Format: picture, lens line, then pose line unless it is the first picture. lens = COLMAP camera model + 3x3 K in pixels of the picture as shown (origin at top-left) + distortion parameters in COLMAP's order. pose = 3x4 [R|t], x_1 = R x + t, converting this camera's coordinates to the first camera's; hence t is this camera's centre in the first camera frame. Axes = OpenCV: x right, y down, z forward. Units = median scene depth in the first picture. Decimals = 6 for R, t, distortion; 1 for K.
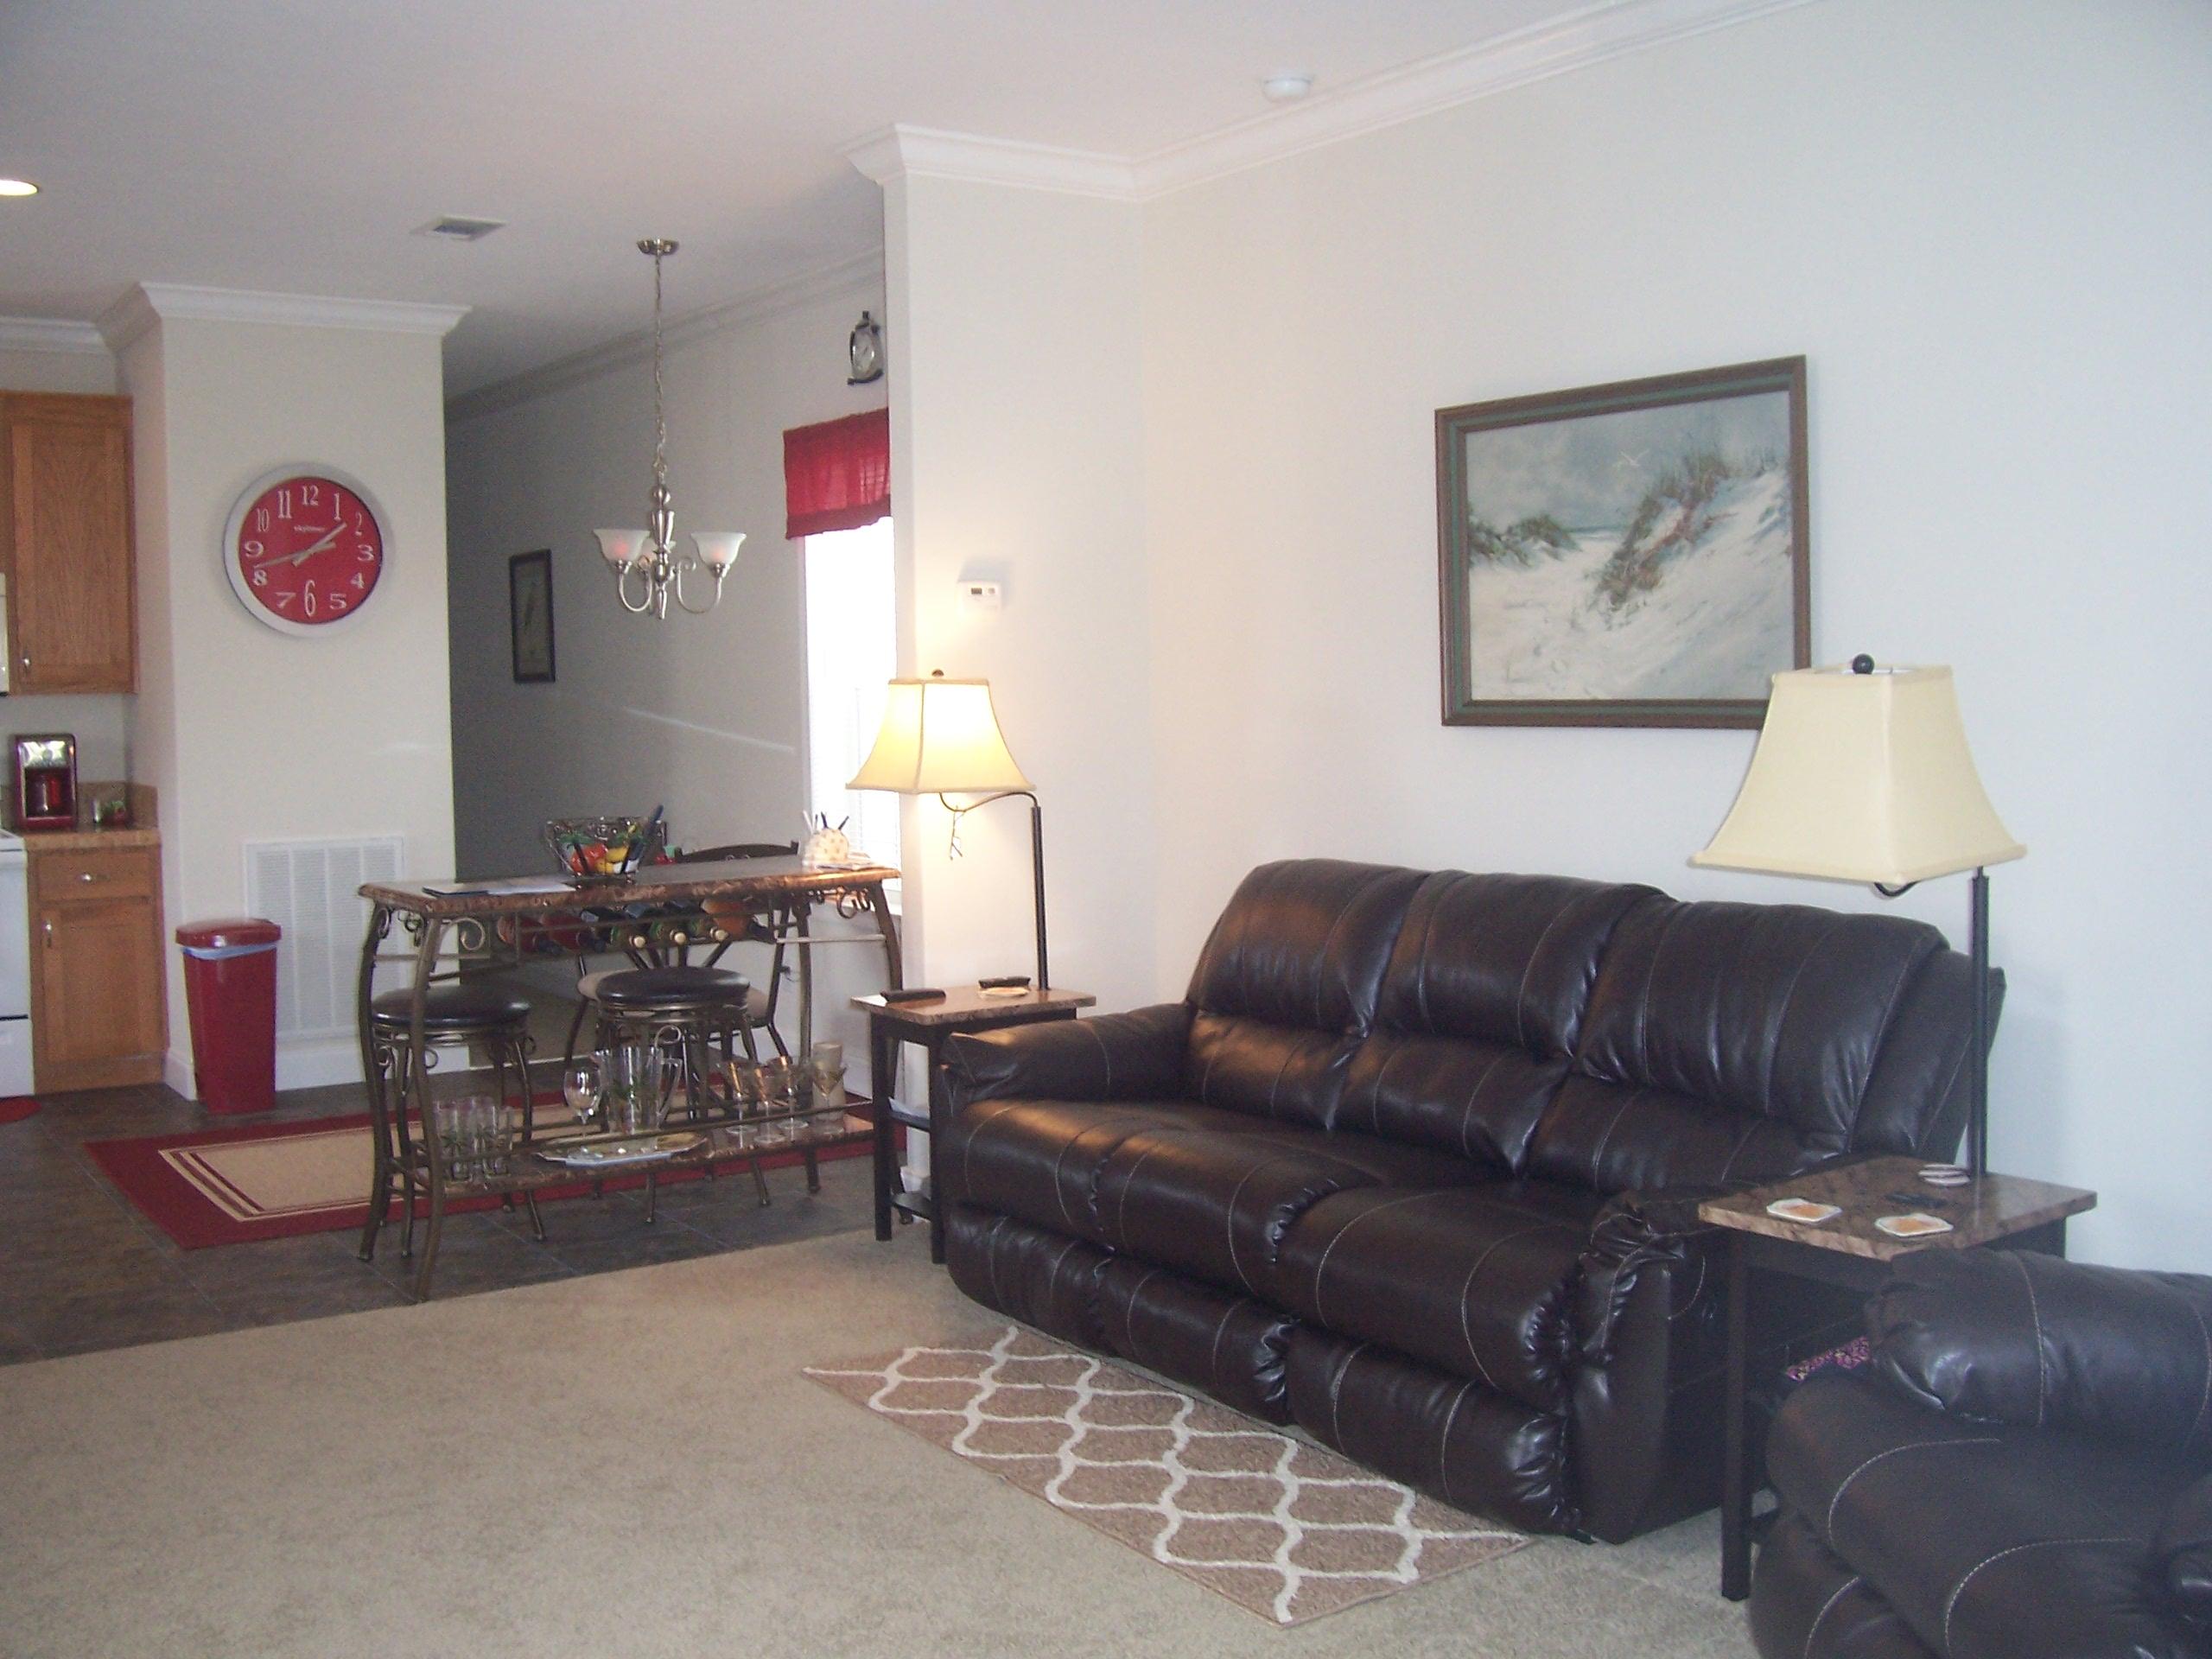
lens RADIAL K [[2232.5, 0, 1107.7], [0, 2232.5, 837.7], [0, 0, 1]] dist [-0.182499, 0.170344]
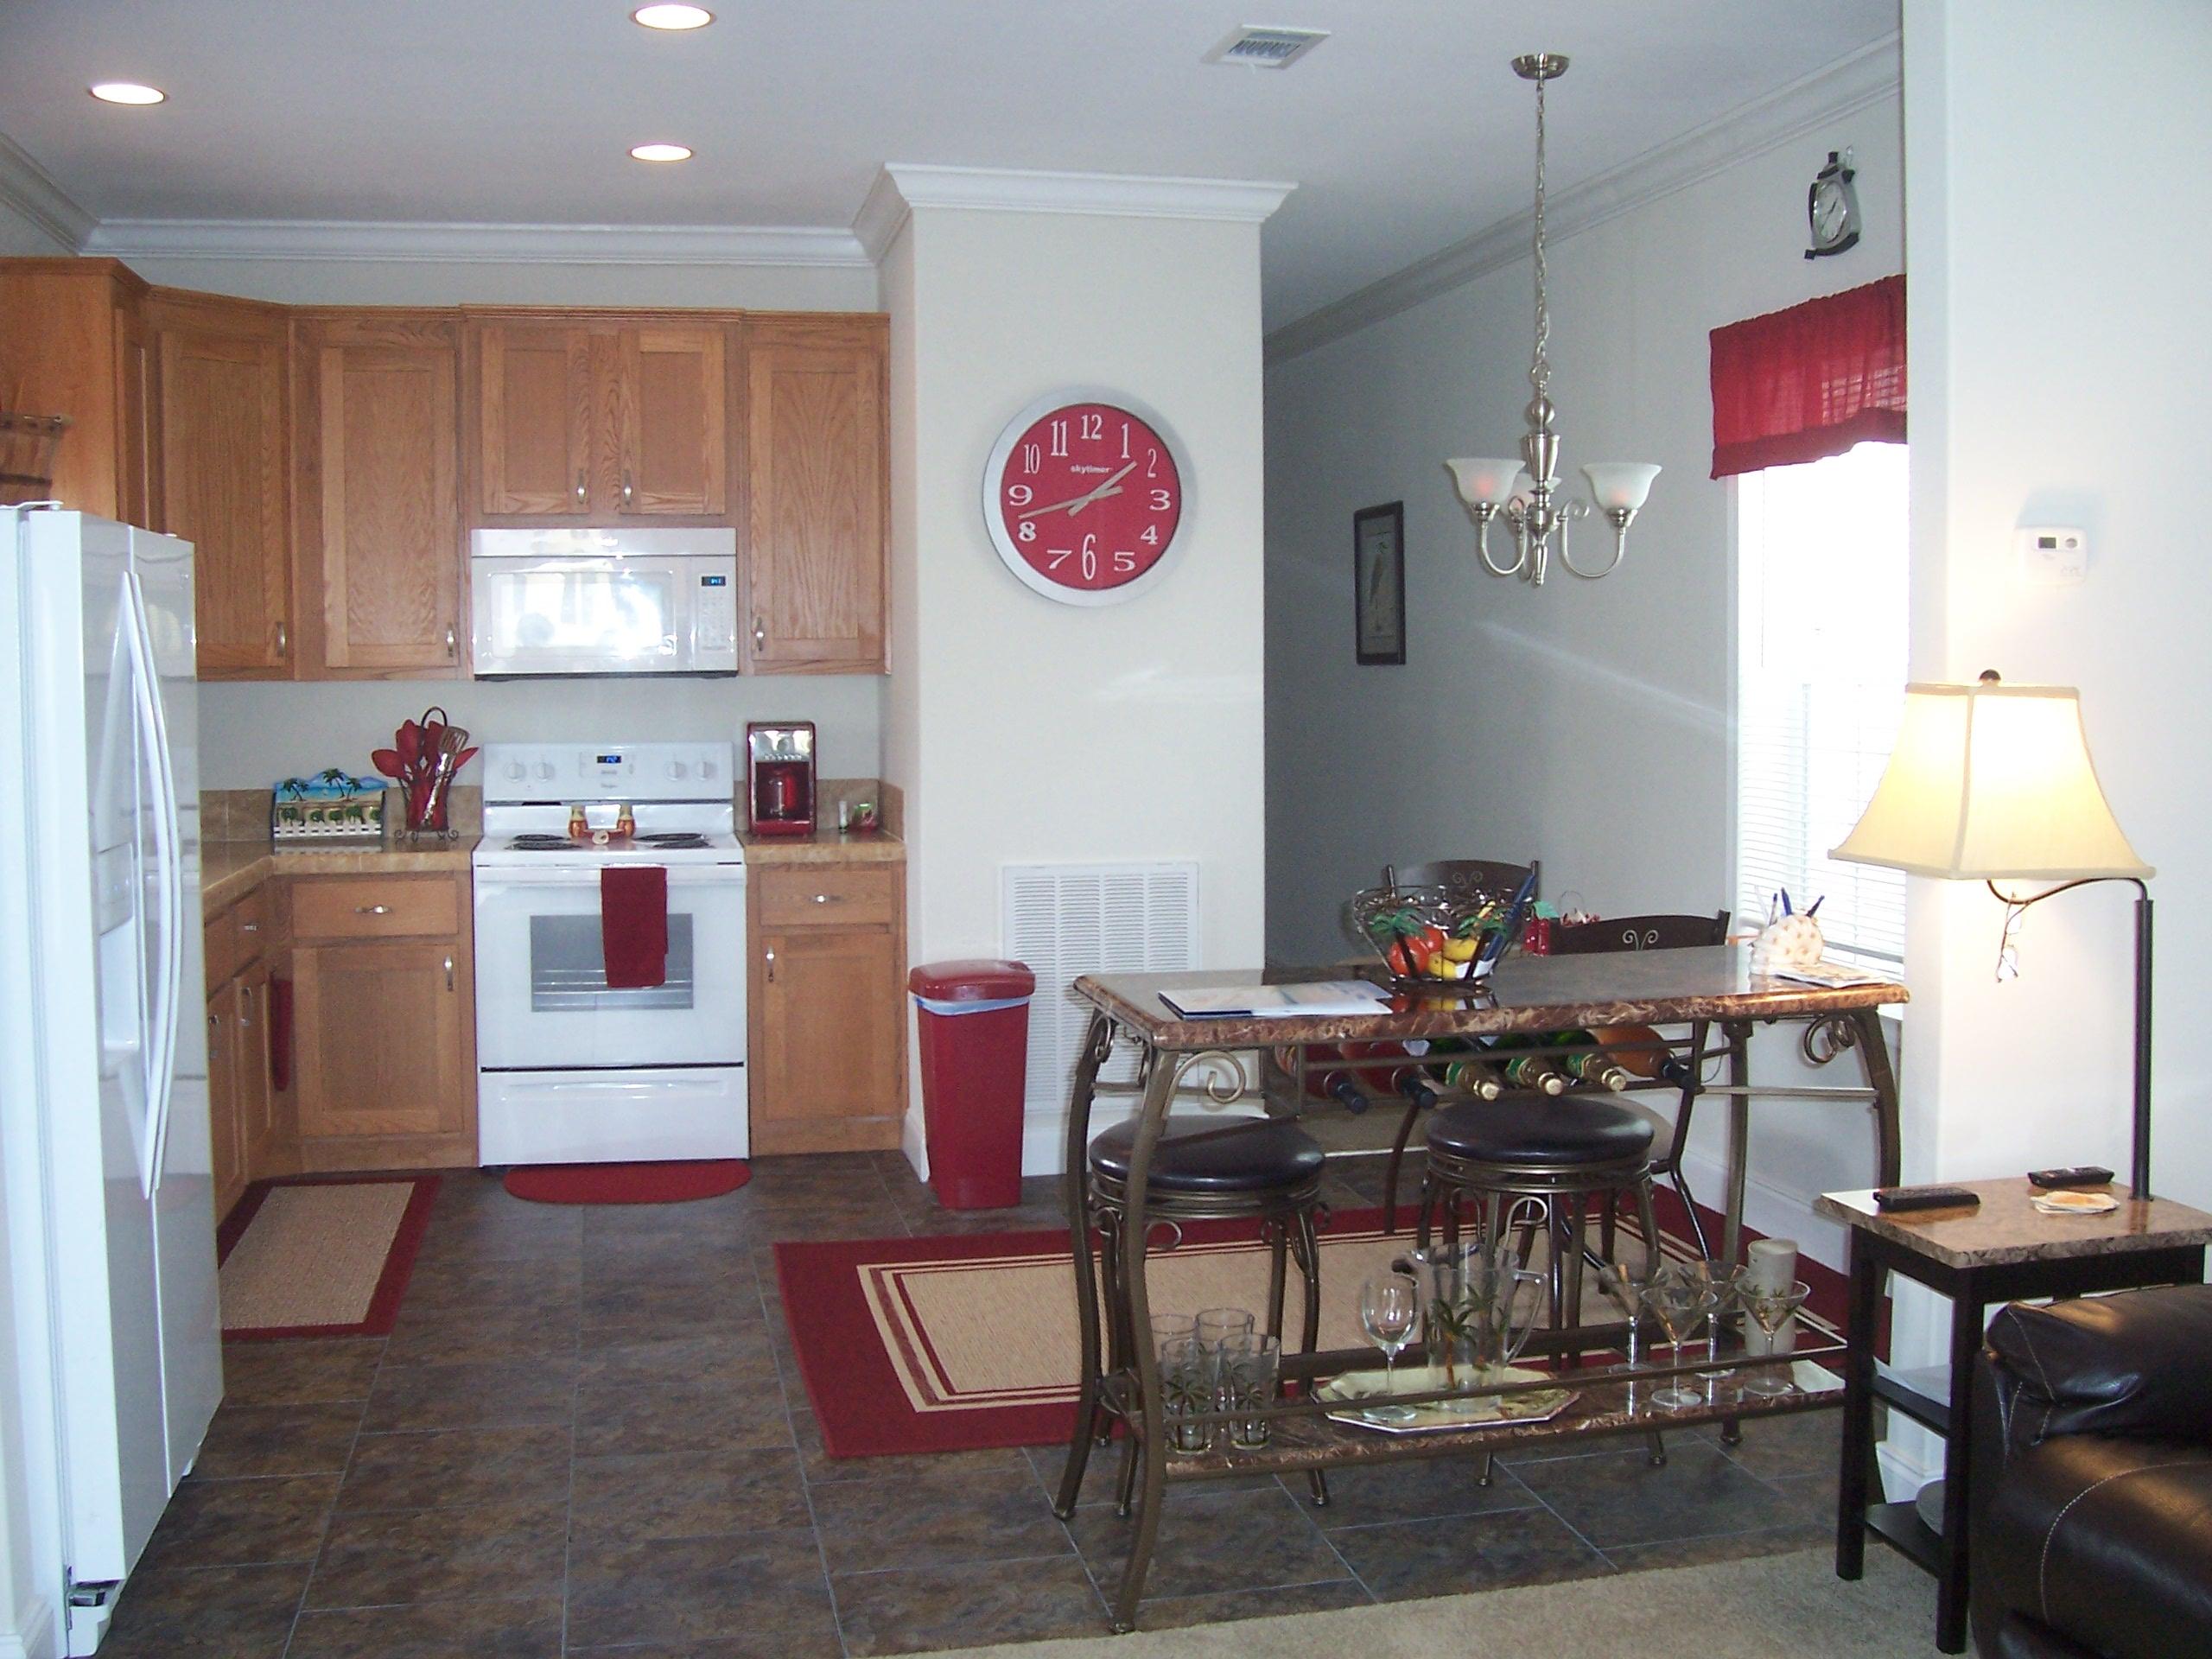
lens RADIAL K [[2232.5, 0, 1107.7], [0, 2232.5, 837.7], [0, 0, 1]] dist [-0.182499, 0.170344]
pose [[0.925705, 0.036815, -0.376451, -0.057507], [-0.032278, 0.999310, 0.018355, -0.025576], [0.376868, -0.004840, 0.926254, 0.279271]]
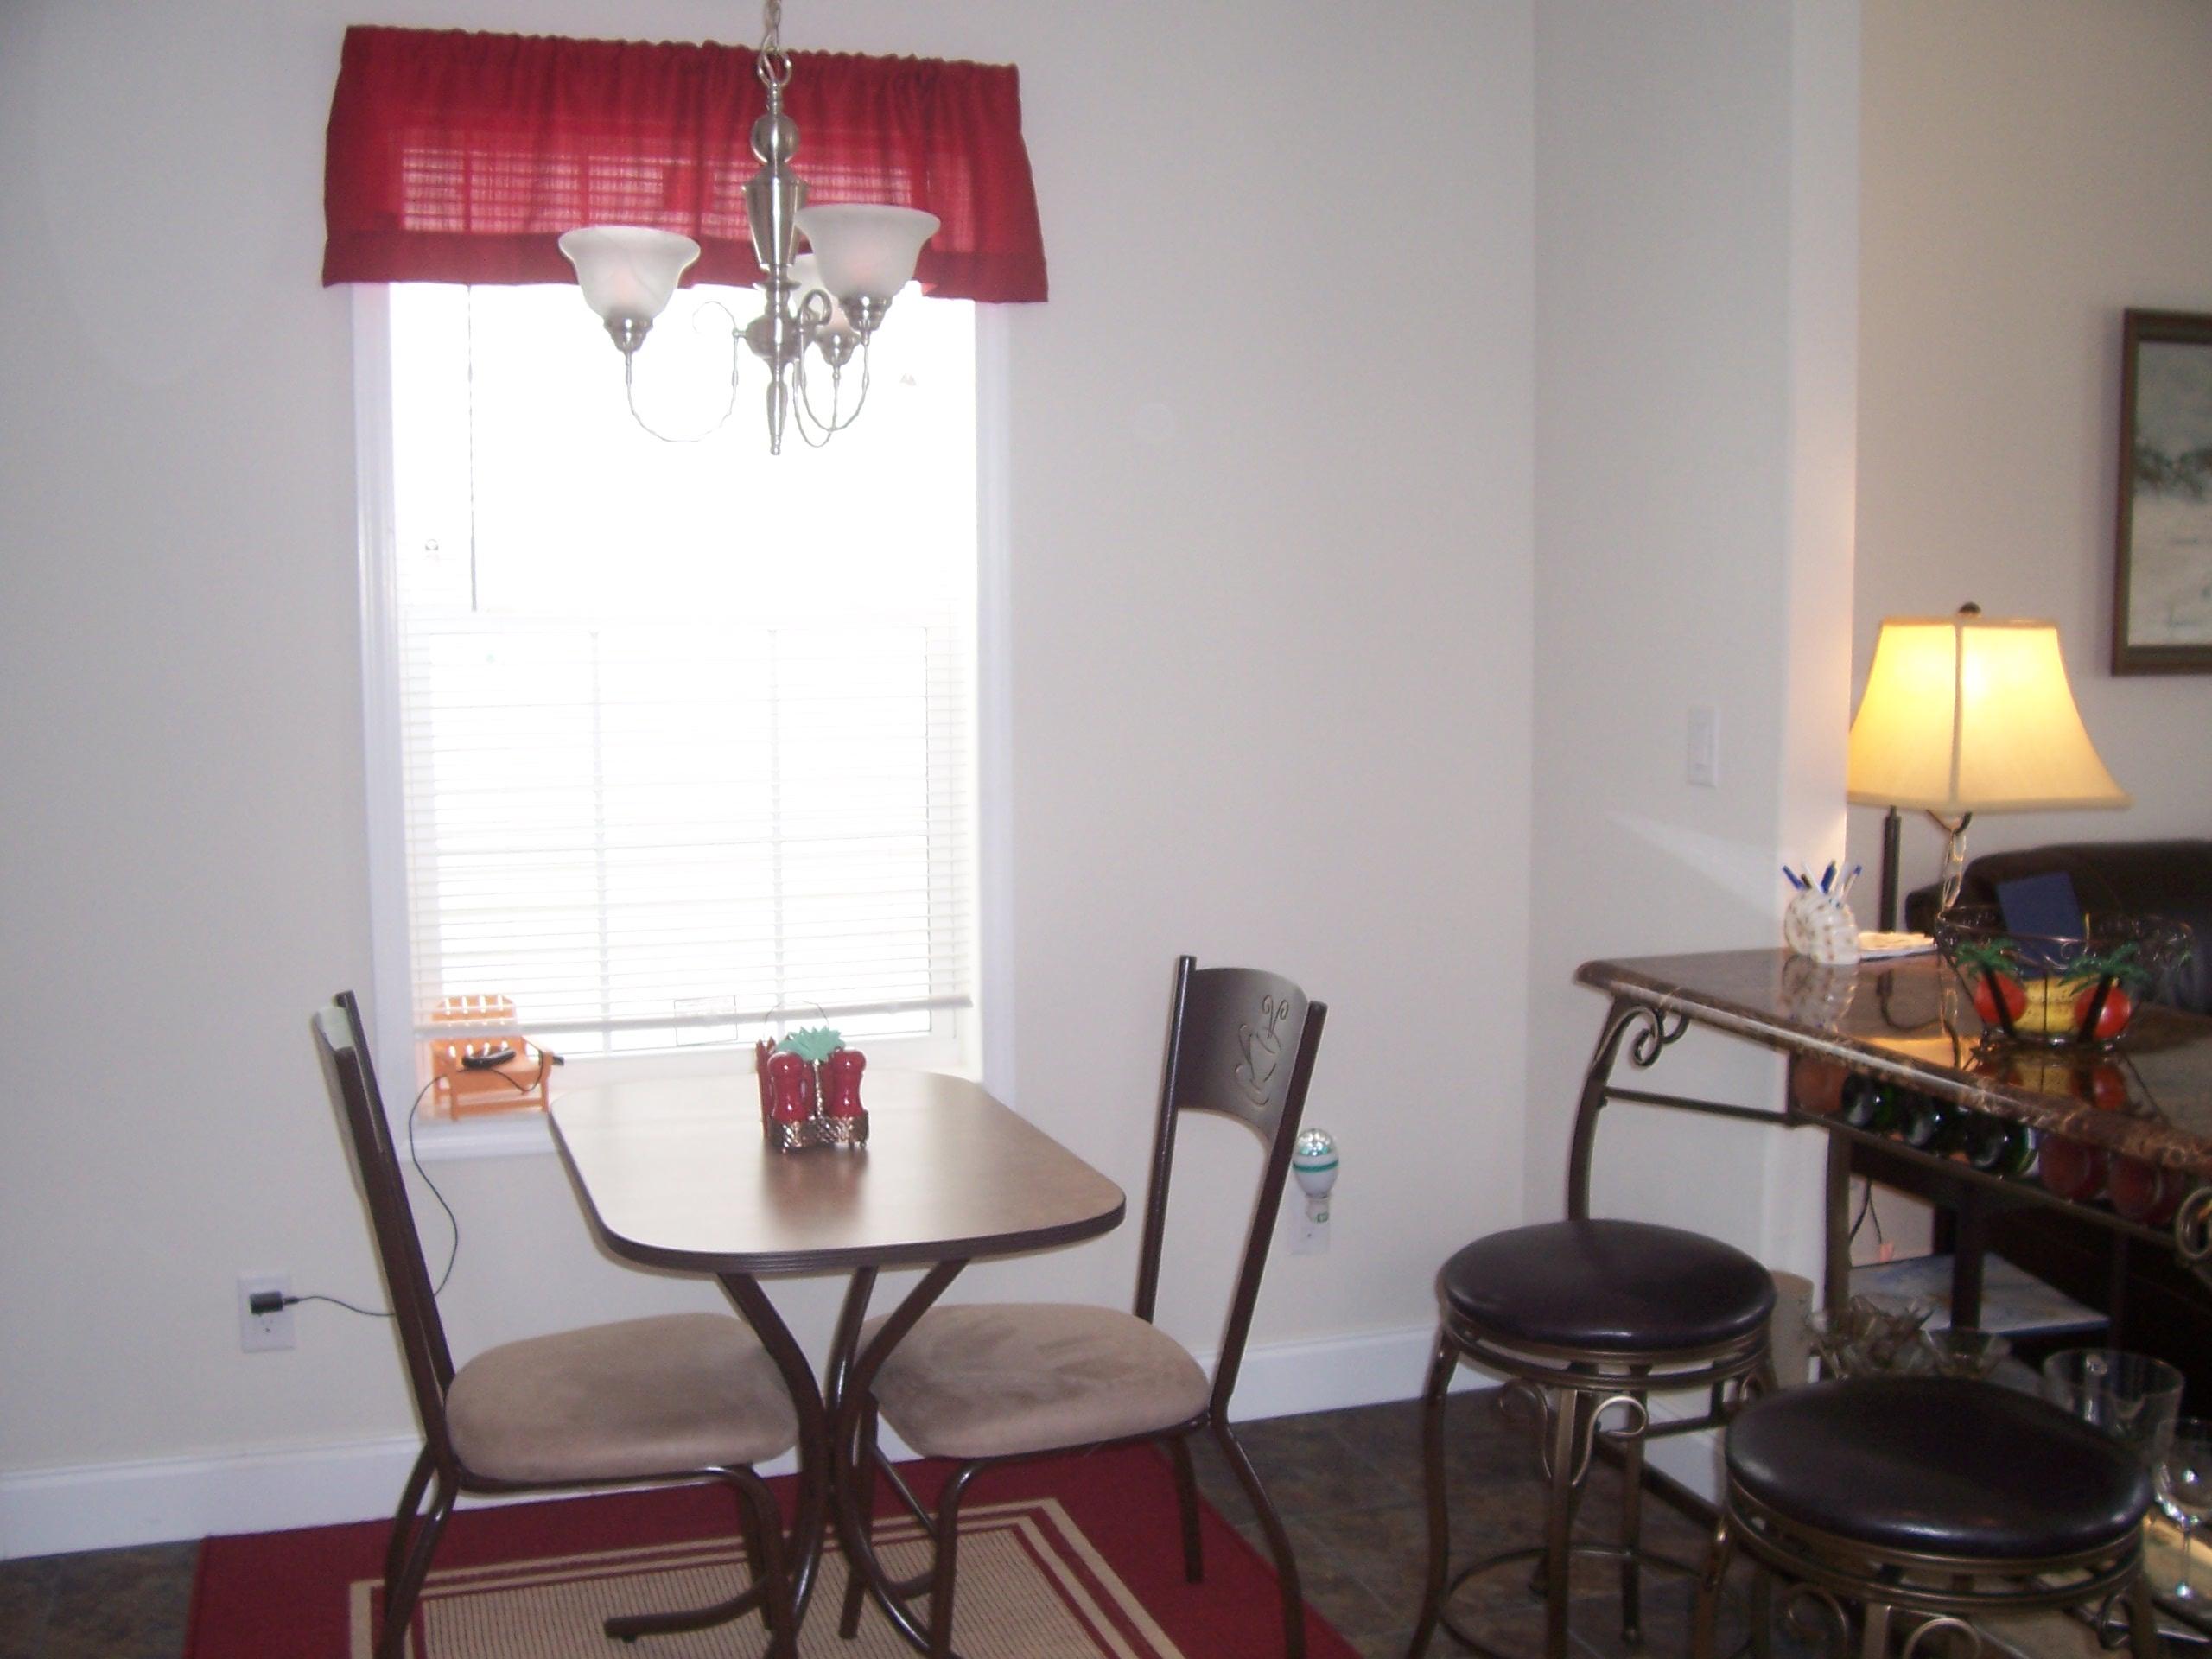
lens RADIAL K [[2232.5, 0, 1107.7], [0, 2232.5, 837.7], [0, 0, 1]] dist [-0.182499, 0.170344]
pose [[0.278017, -0.078437, 0.957368, -0.547427], [0.073227, 0.995491, 0.060296, -0.047578], [-0.957781, 0.053342, 0.282507, 0.811010]]
